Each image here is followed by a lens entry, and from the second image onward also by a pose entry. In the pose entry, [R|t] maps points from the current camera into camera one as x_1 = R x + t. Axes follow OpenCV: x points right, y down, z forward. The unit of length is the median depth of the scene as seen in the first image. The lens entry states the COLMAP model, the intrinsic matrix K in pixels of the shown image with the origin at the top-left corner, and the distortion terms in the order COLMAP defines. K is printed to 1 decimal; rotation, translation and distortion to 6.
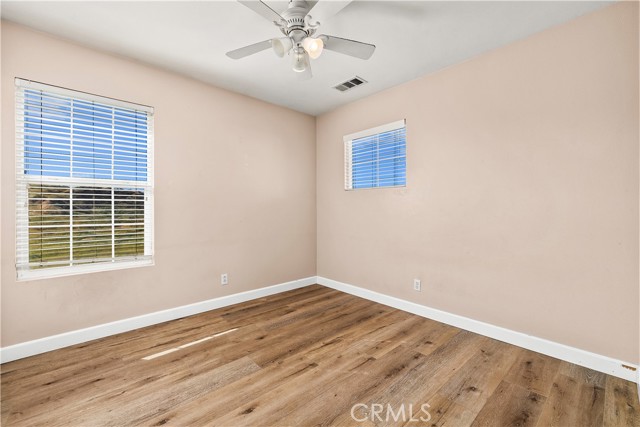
lens RADIAL K [[272.0, 0, 320.0], [0, 272.0, 213.5], [0, 0, 1]] dist [0.001138, 0.000089]
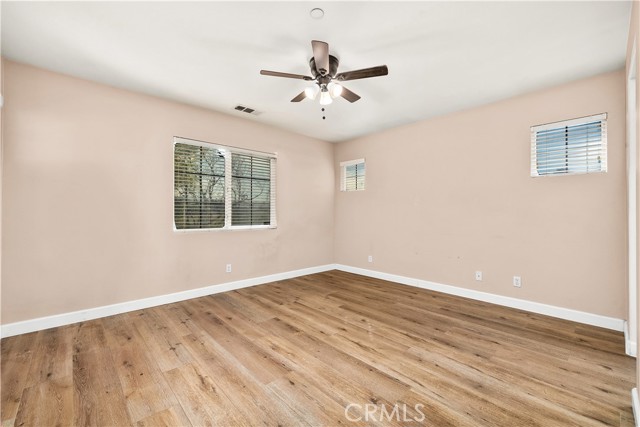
lens RADIAL K [[269.0, 0, 318.7], [0, 269.0, 210.3], [0, 0, 1]] dist [-0.000061, -0.000035]
pose [[-0.005346, 0.000583, -0.999986, 1.016390], [-0.001042, 0.999999, 0.000589, -0.011090], [0.999985, 0.001045, -0.005346, 0.614156]]
